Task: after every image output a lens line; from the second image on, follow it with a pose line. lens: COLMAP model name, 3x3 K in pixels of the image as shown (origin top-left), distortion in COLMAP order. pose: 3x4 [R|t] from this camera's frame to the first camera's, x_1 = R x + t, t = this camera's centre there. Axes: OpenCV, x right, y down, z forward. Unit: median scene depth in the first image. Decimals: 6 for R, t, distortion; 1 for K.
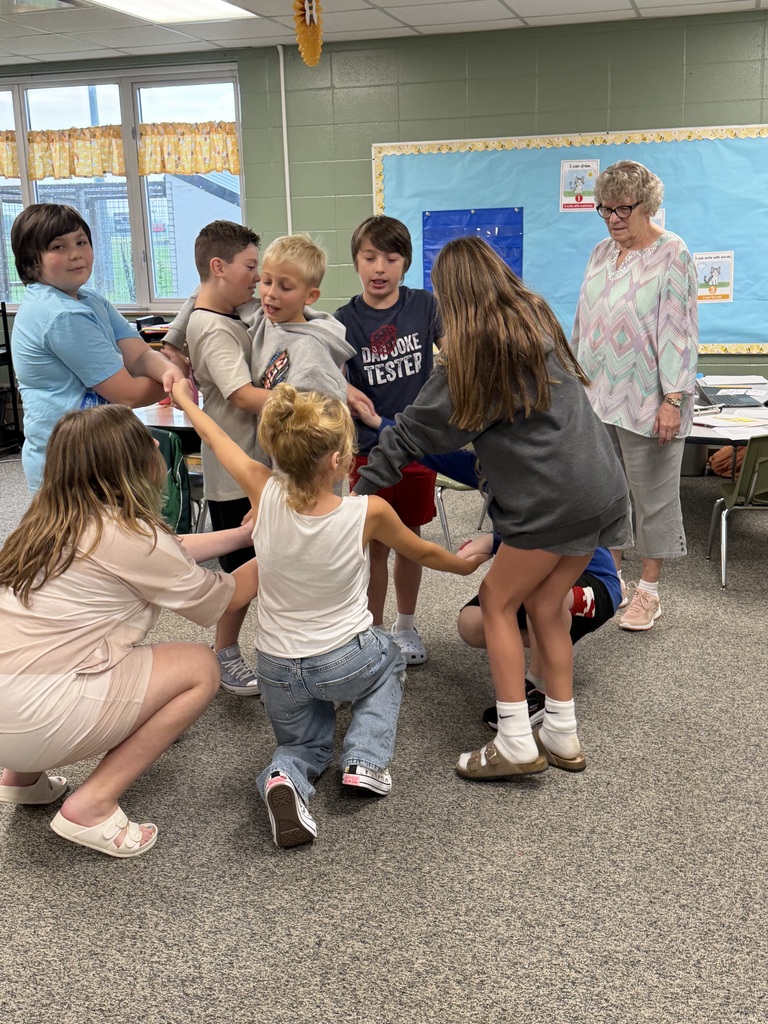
lens RADIAL K [[1201.7, 0, 382.4], [0, 1201.7, 512.7], [0, 0, 1]] dist [-0.013926, 0.000000]
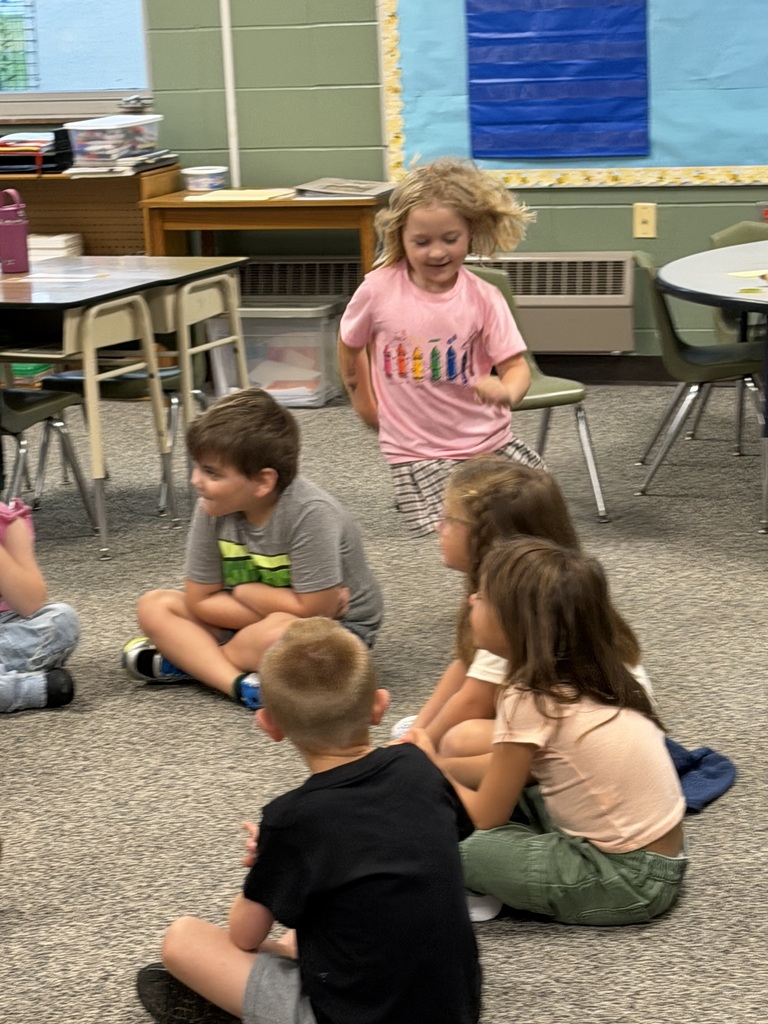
lens RADIAL K [[2491.8, 0, 384.9], [0, 2491.8, 511.5], [0, 0, 1]] dist [-0.021092, 0.000000]
pose [[0.999159, -0.004178, -0.040786, 0.164382], [0.003649, 0.999908, -0.013045, 0.104353], [0.040837, 0.012885, 0.999083, -0.428154]]
